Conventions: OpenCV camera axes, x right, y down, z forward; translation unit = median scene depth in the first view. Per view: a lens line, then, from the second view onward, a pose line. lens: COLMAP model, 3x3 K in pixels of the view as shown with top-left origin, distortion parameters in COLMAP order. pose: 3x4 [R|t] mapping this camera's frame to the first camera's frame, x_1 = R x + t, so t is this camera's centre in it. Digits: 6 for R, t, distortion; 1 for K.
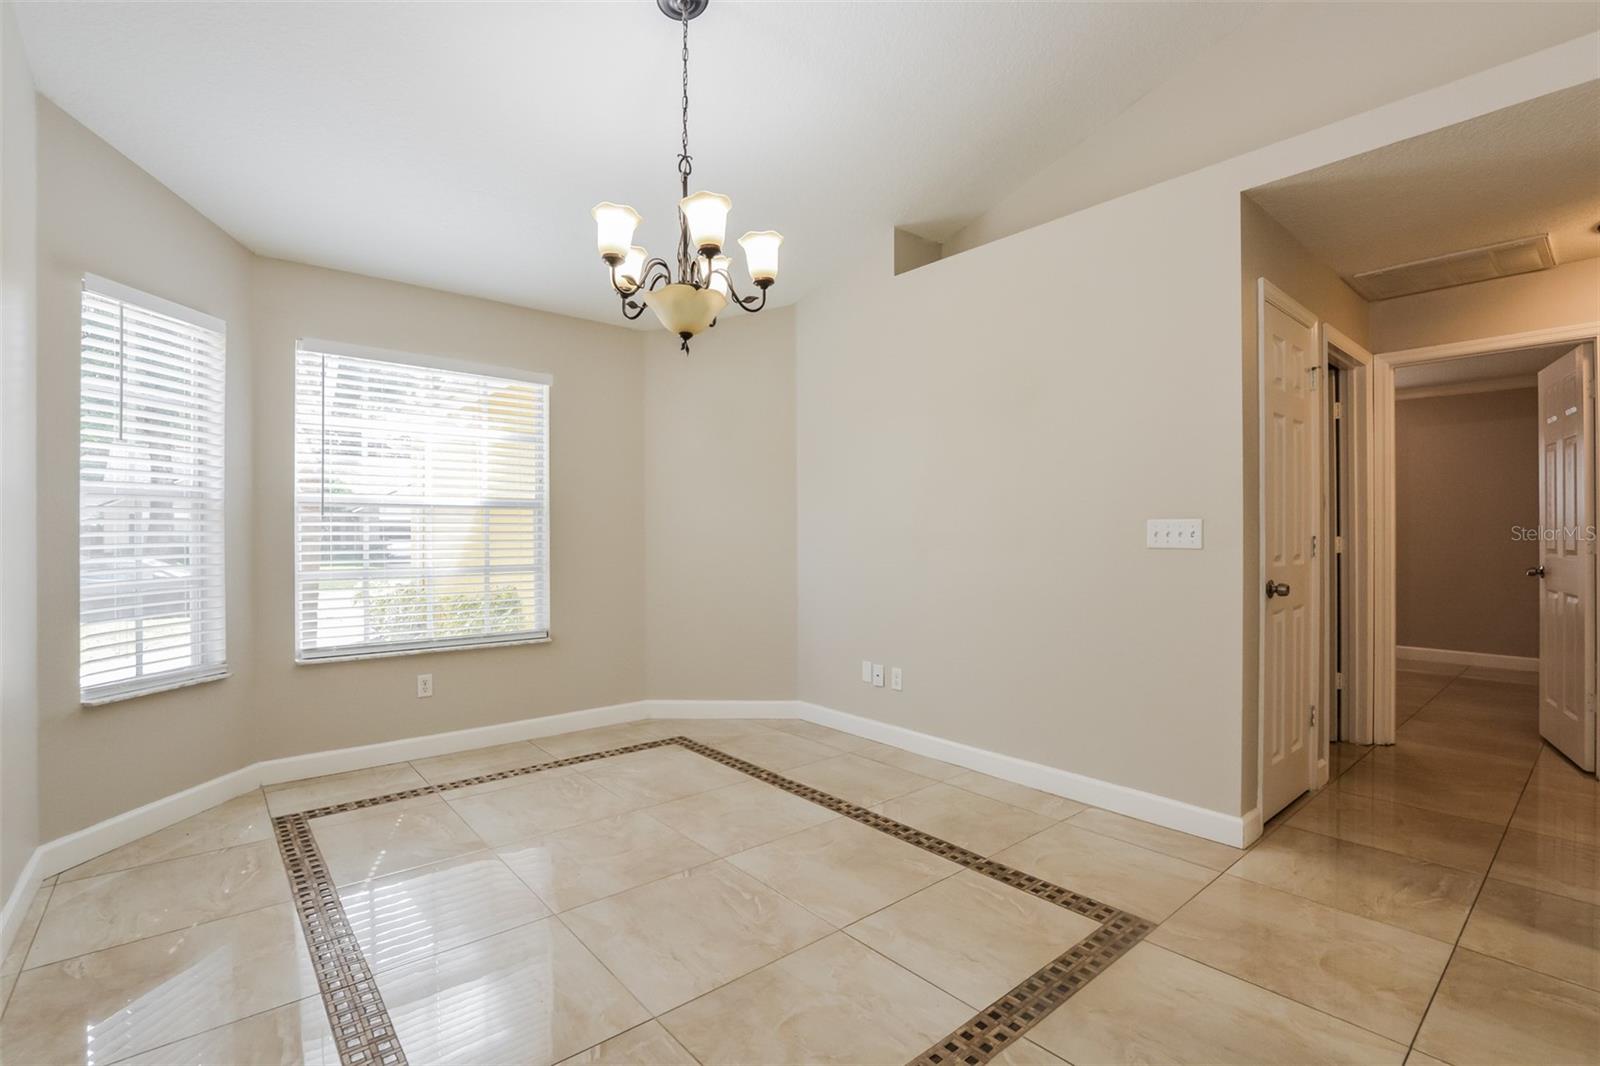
lens RADIAL K [[718.0, 0, 791.7], [0, 718.0, 544.7], [0, 0, 1]] dist [-0.033204, 0.005392]
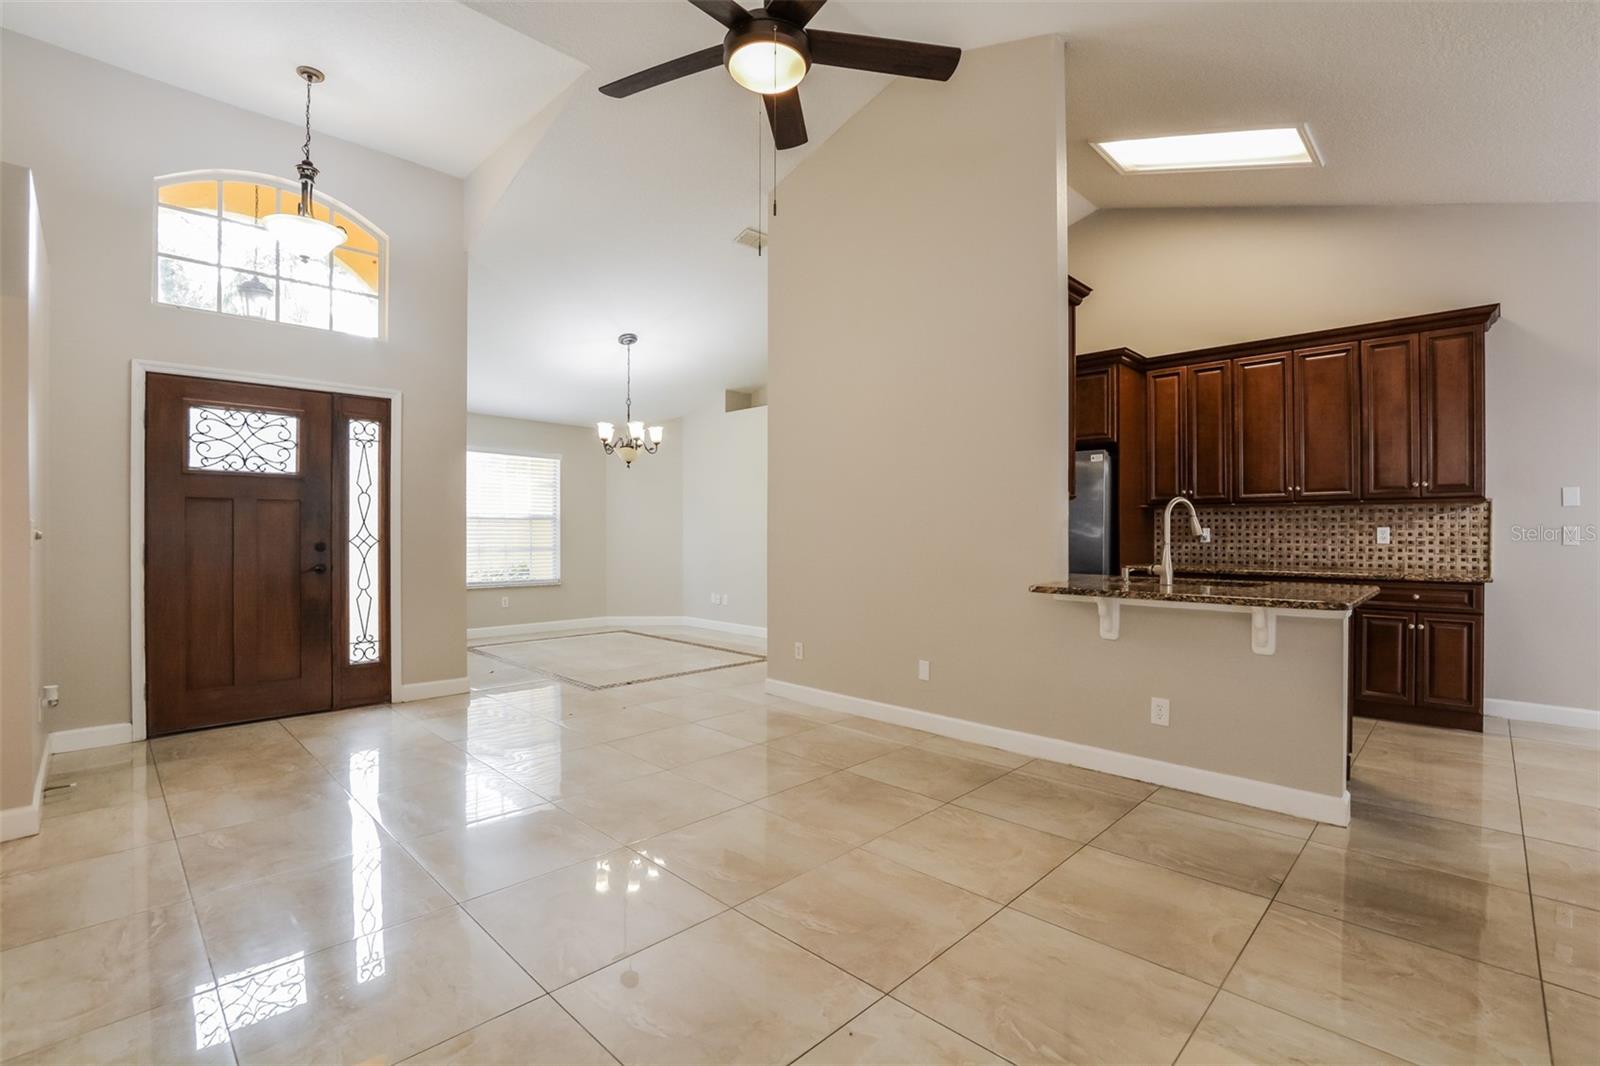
lens RADIAL K [[718.0, 0, 789.5], [0, 718.0, 533.3], [0, 0, 1]] dist [-0.033204, 0.005392]
pose [[0.996577, 0.004084, 0.082568, 0.169359], [-0.002874, 0.999887, -0.014767, 0.018707], [-0.082619, 0.014479, 0.996476, -1.253111]]
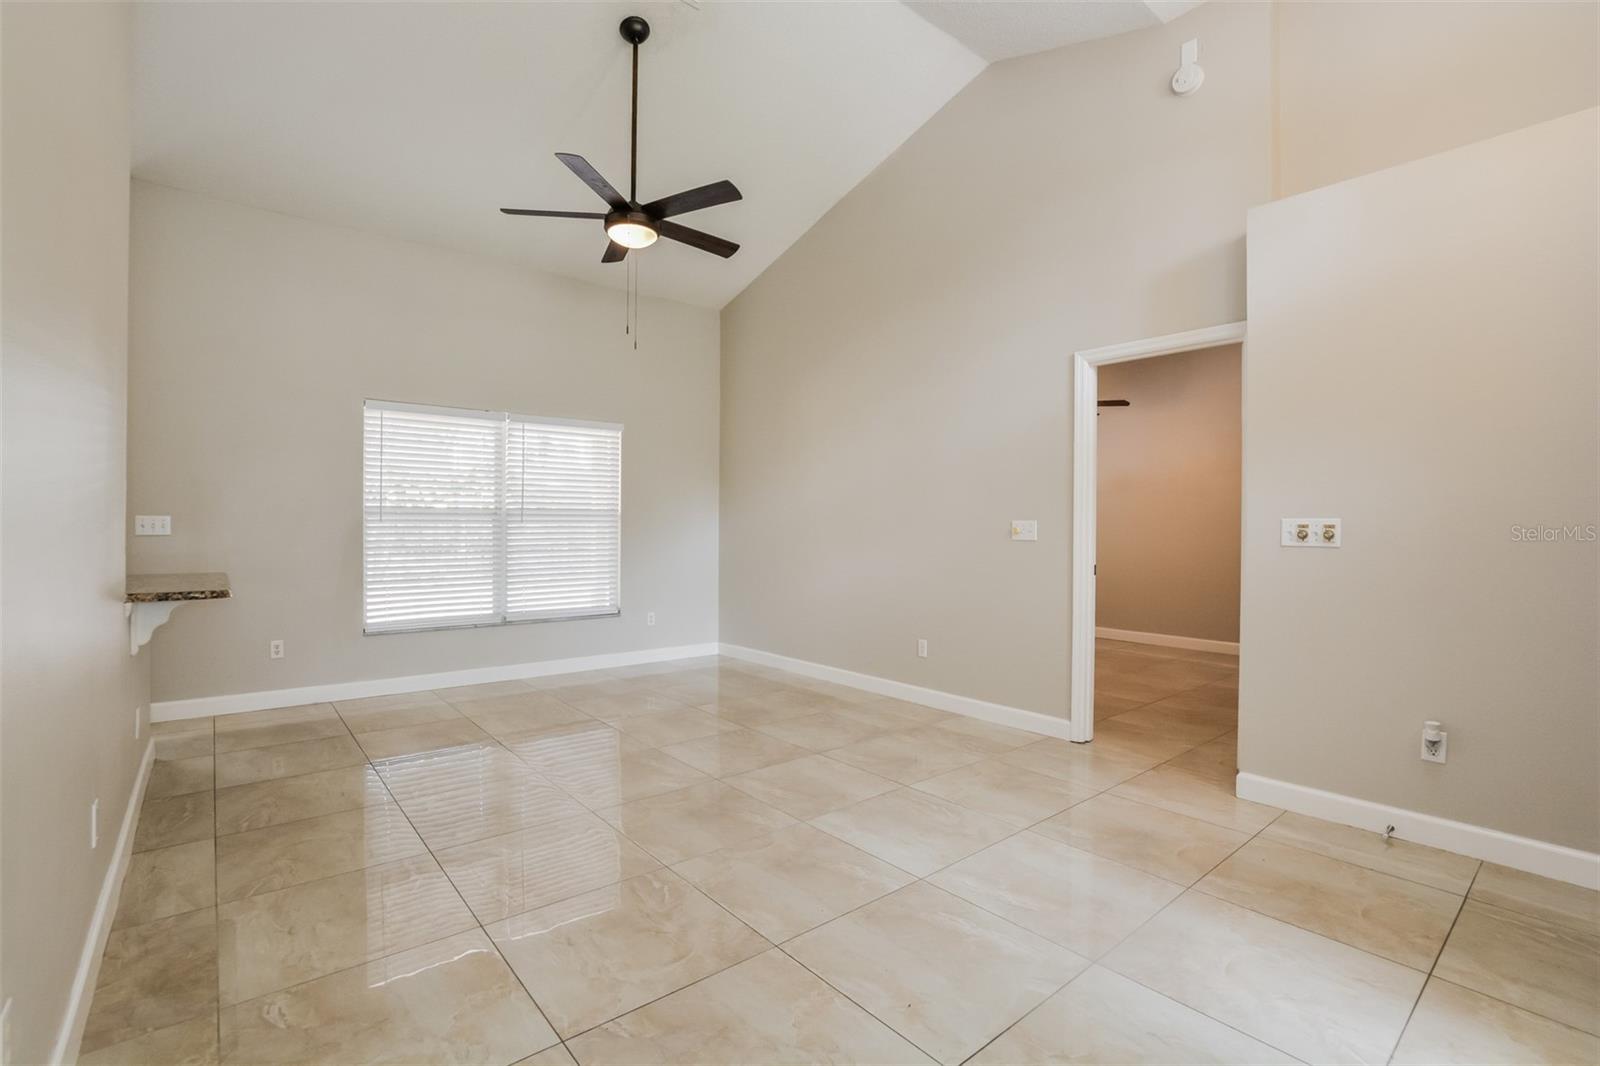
lens RADIAL K [[718.0, 0, 801.8], [0, 718.0, 524.6], [0, 0, 1]] dist [-0.033204, 0.005392]
pose [[-0.999973, -0.000596, -0.007331, -0.040263], [-0.000690, 0.999918, 0.012766, -0.007896], [0.007323, 0.012771, -0.999892, 0.424662]]
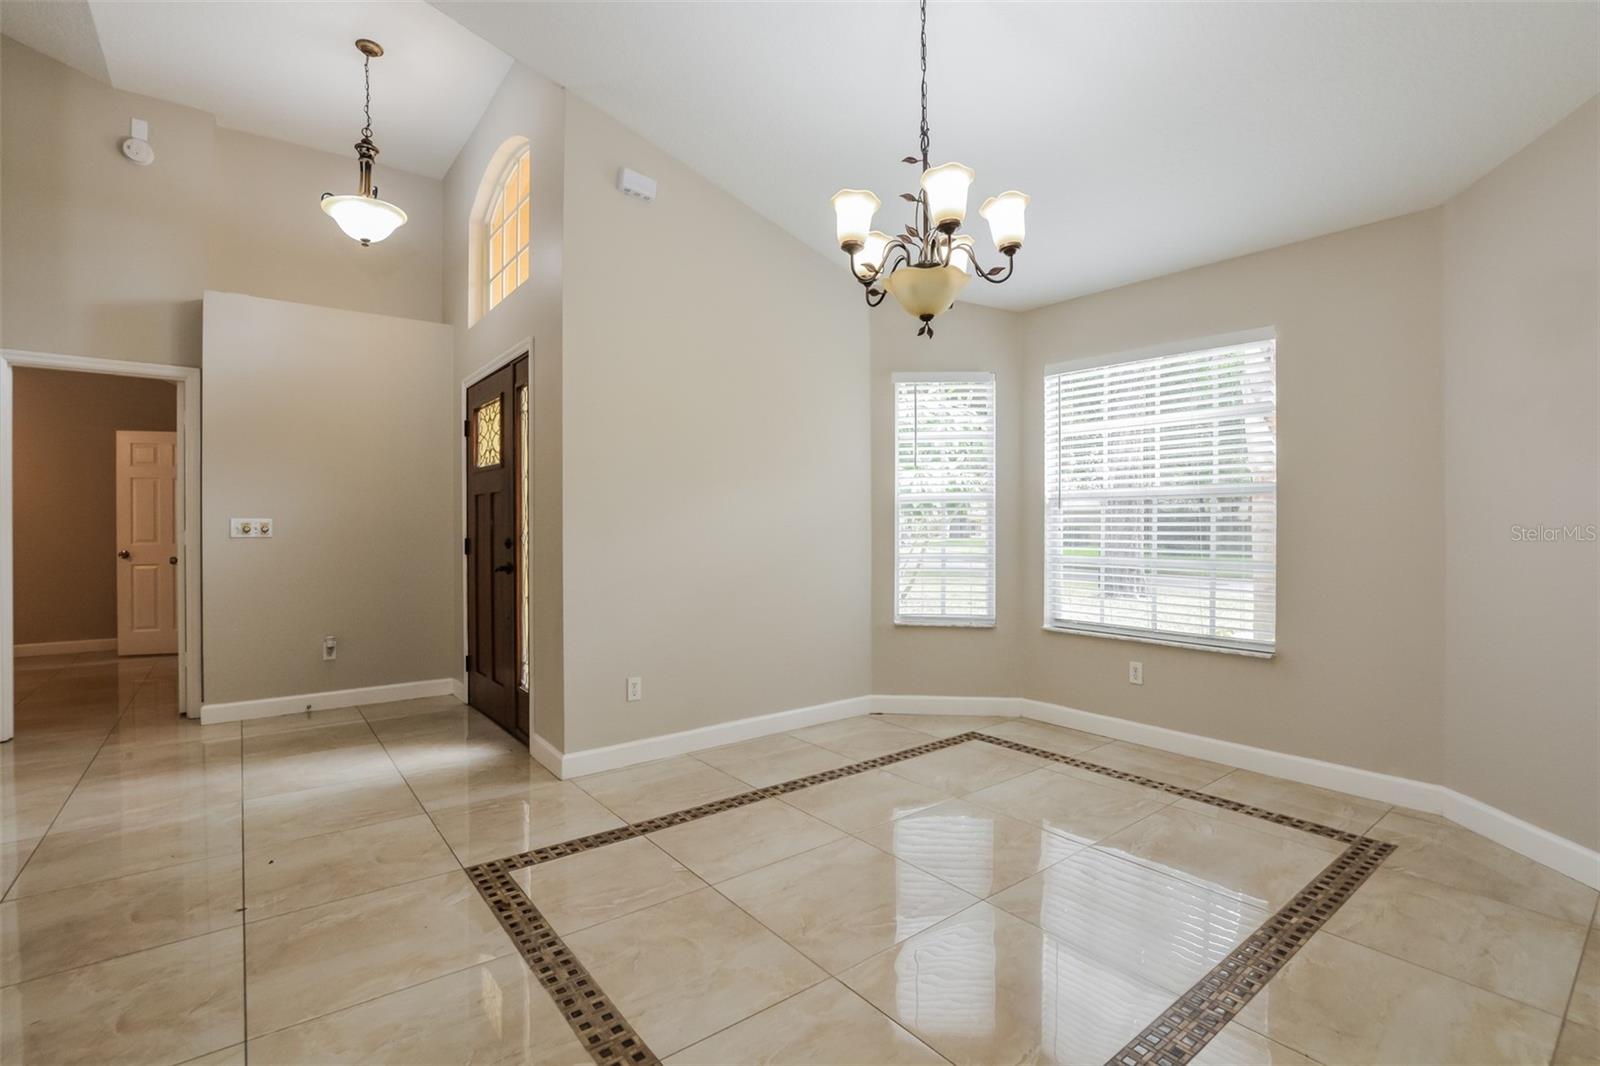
lens RADIAL K [[718.0, 0, 794.3], [0, 718.0, 536.9], [0, 0, 1]] dist [-0.033204, 0.005392]
pose [[-0.021809, 0.017371, -0.999611, 0.551832], [-0.014226, 0.999742, 0.017683, -0.008806], [0.999661, 0.014607, -0.021556, 0.568449]]
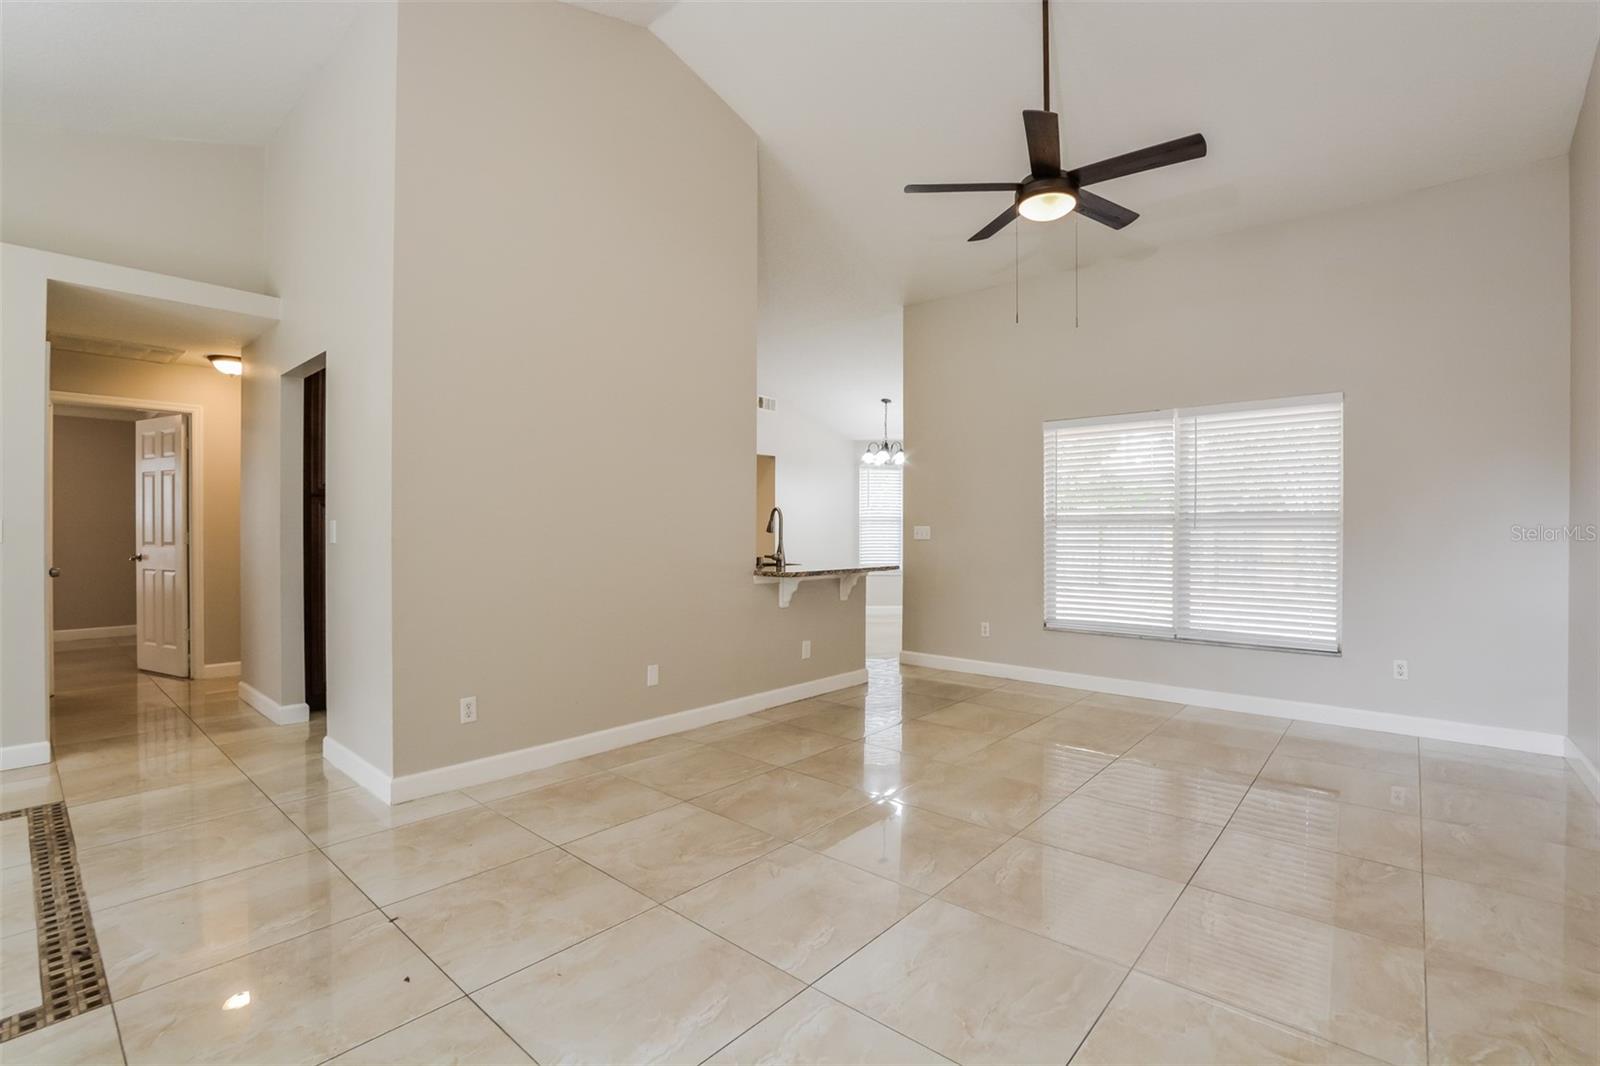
lens RADIAL K [[718.0, 0, 790.2], [0, 718.0, 531.3], [0, 0, 1]] dist [-0.033204, 0.005392]
pose [[-0.158103, 0.008993, 0.987382, -0.648198], [0.013188, 0.999889, -0.006995, 0.012058], [-0.987335, 0.011915, -0.158204, -0.140150]]
